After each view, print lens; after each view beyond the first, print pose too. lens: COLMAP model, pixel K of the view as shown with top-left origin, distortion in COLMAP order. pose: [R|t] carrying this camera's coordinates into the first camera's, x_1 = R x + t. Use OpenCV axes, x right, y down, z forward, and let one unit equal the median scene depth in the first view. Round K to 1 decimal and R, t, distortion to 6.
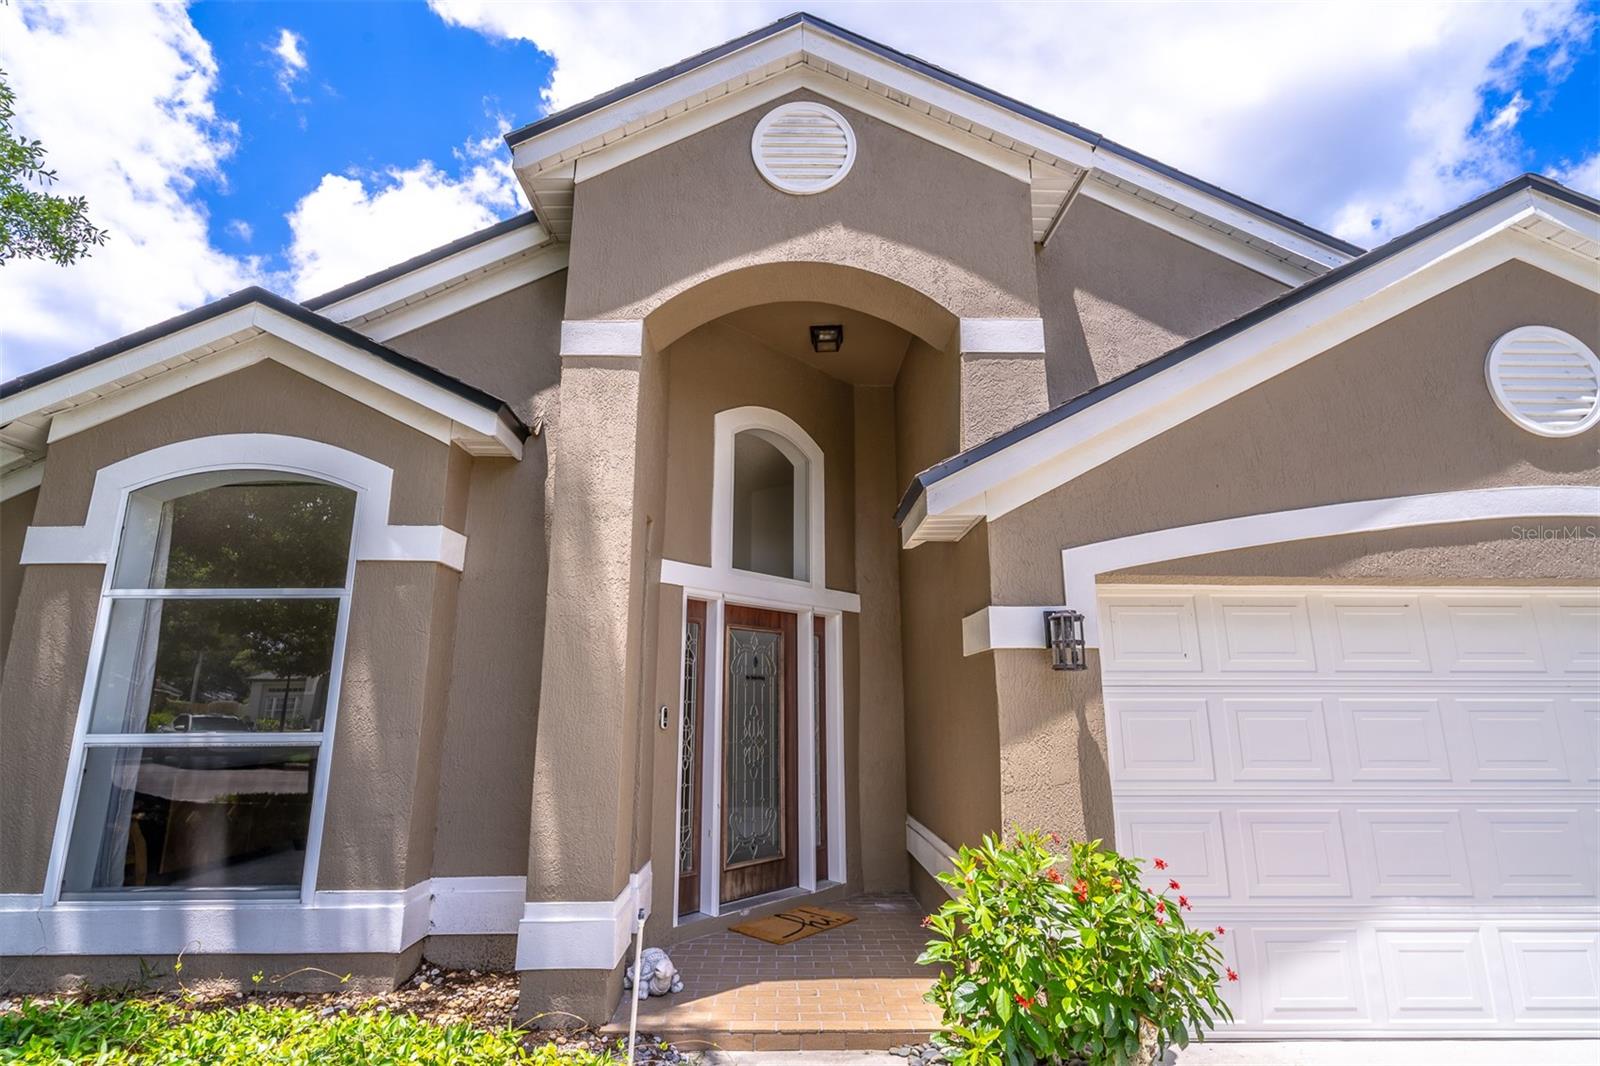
lens RADIAL K [[772.8, 0, 791.8], [0, 772.8, 536.8], [0, 0, 1]] dist [0.006198, 0.000562]
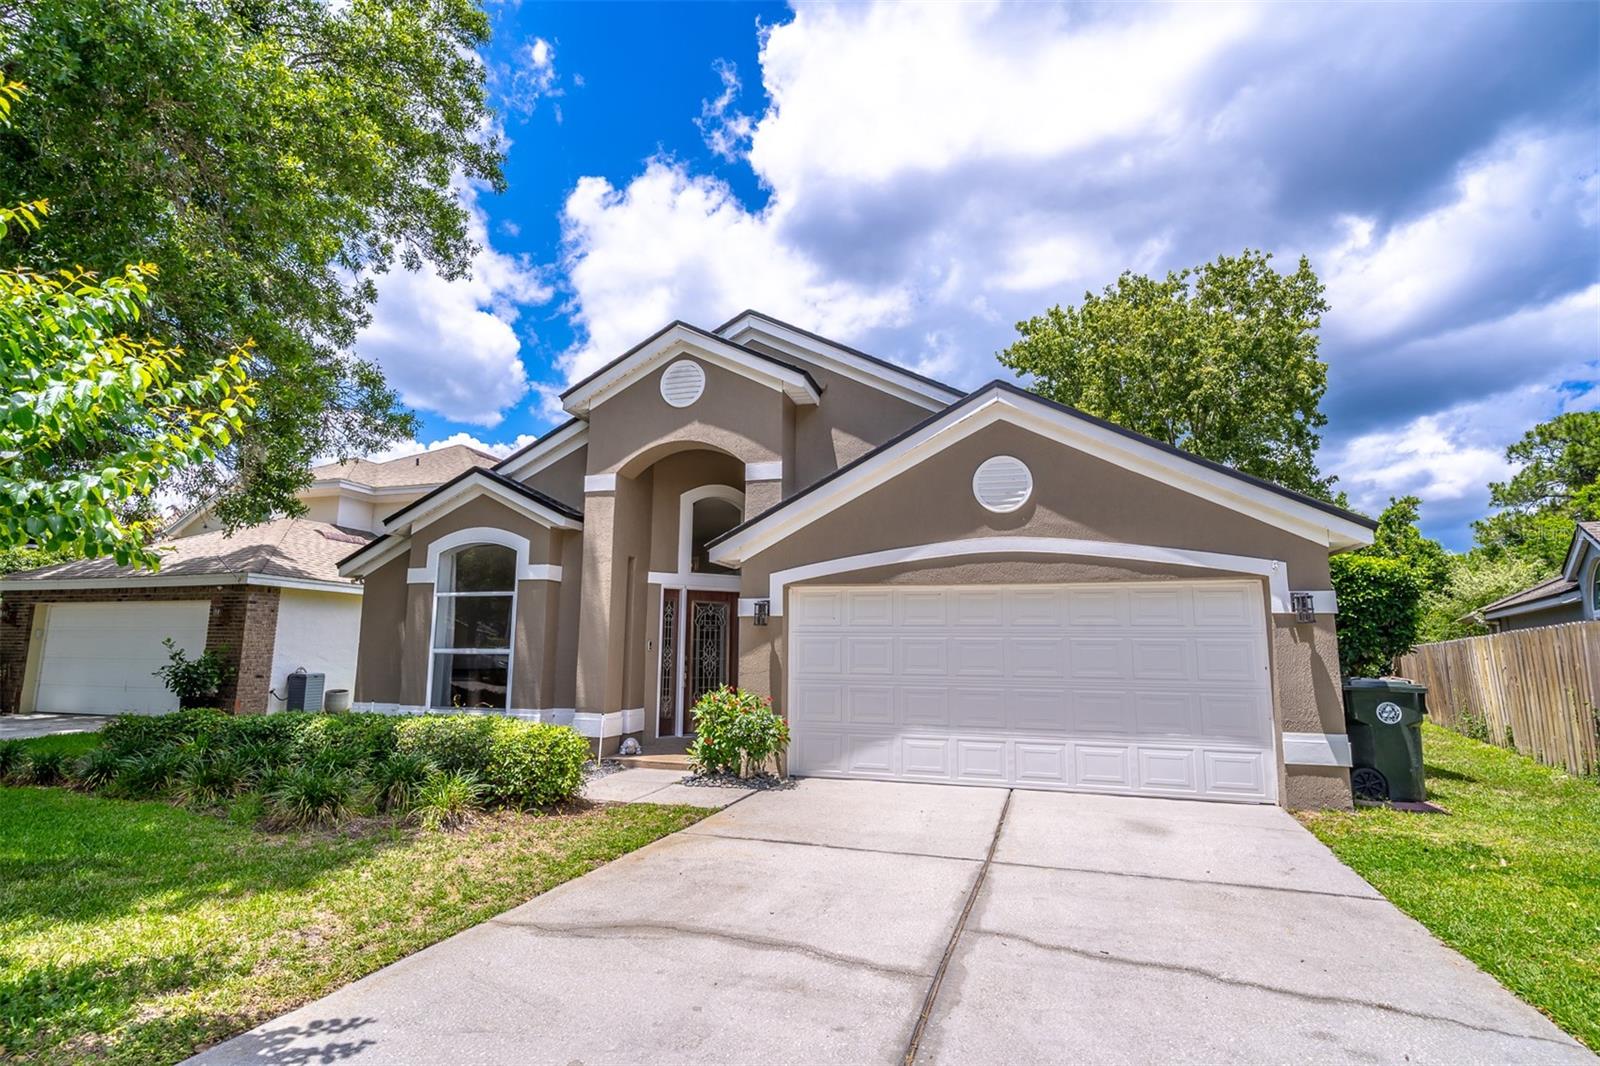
lens RADIAL K [[772.8, 0, 791.9], [0, 772.8, 530.8], [0, 0, 1]] dist [0.006198, 0.000562]
pose [[0.954106, -0.036515, -0.297235, 0.980127], [0.056429, 0.996680, 0.058692, -0.215358], [0.294105, -0.072771, 0.952999, -1.043052]]
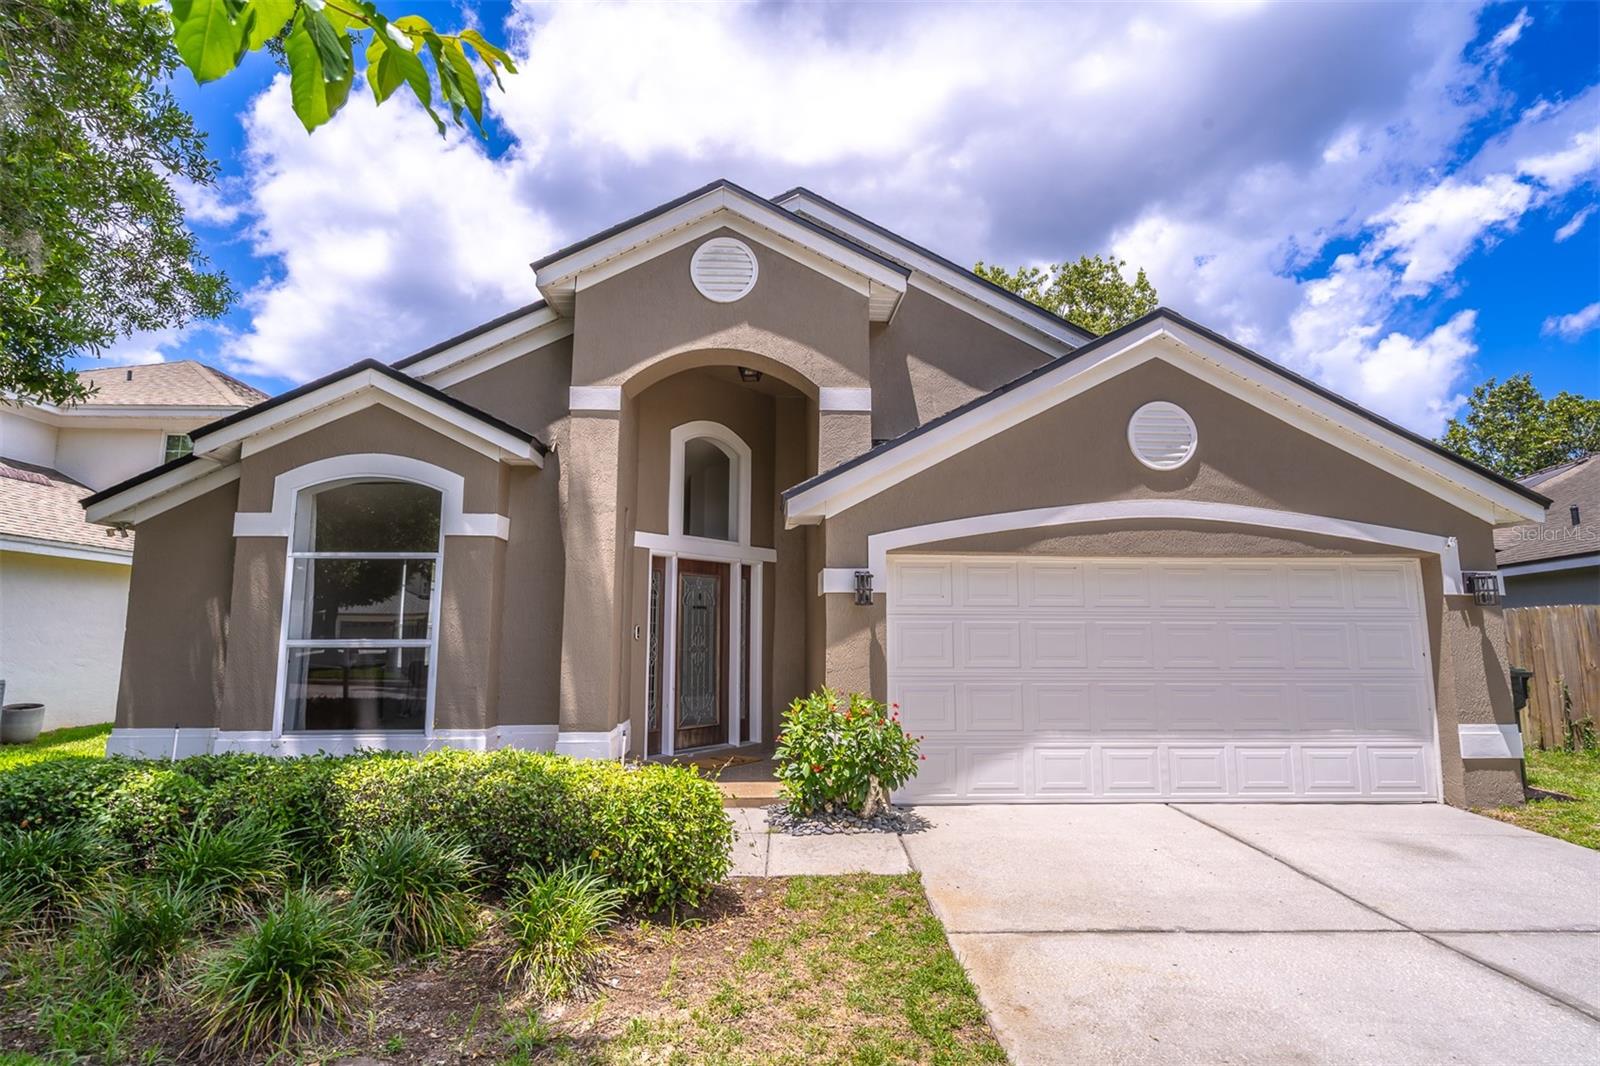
lens RADIAL K [[772.8, 0, 794.2], [0, 772.8, 535.9], [0, 0, 1]] dist [0.006198, 0.000562]
pose [[0.999555, 0.006760, 0.029038, 0.119886], [-0.009433, 0.995629, 0.092921, -0.124906], [-0.028283, -0.093153, 0.995250, -0.624323]]
